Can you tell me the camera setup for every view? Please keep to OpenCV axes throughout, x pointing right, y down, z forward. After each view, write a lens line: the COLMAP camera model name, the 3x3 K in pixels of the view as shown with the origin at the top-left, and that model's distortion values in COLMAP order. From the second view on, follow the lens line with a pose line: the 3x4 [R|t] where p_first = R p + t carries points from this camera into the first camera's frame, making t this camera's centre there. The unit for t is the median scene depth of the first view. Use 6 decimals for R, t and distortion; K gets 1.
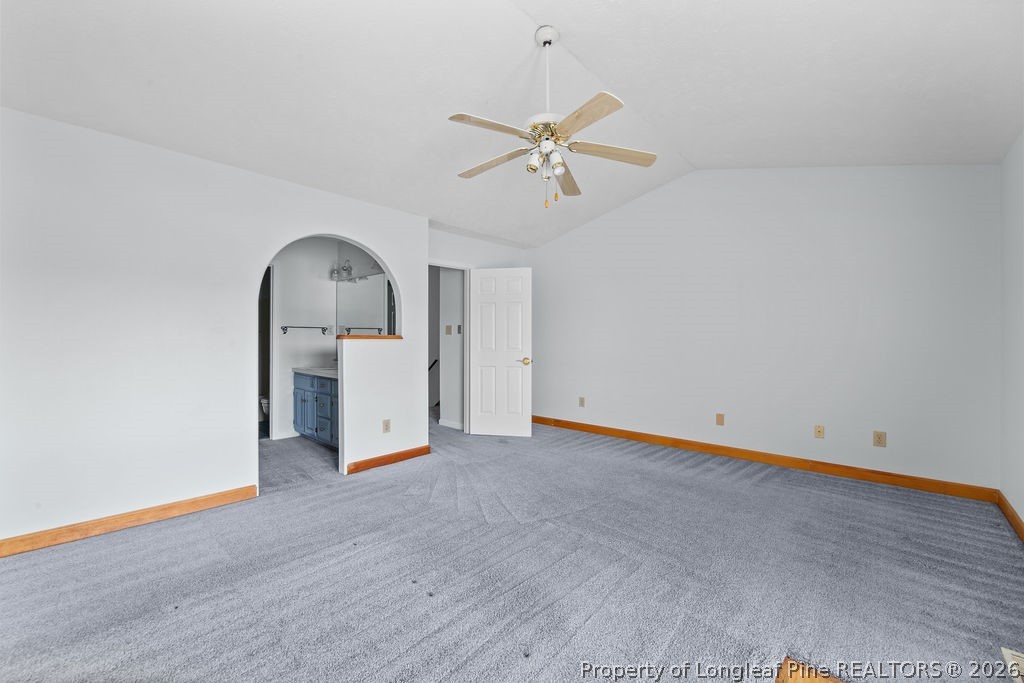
lens RADIAL K [[415.7, 0, 513.9], [0, 415.7, 334.9], [0, 0, 1]] dist [-0.003947, -0.006030]
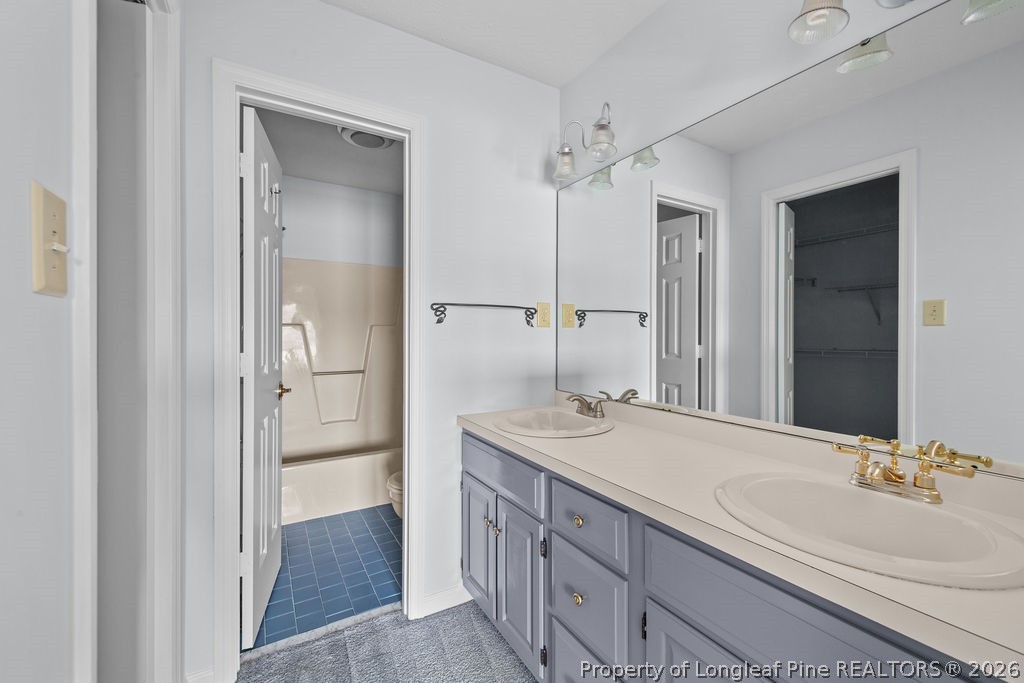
lens RADIAL K [[415.7, 0, 513.9], [0, 415.7, 334.9], [0, 0, 1]] dist [-0.003947, -0.006030]
pose [[0.960261, 0.007914, -0.278991, -0.383949], [-0.004514, 0.999908, 0.012827, 0.002624], [0.279067, -0.011058, 0.960208, 0.660849]]
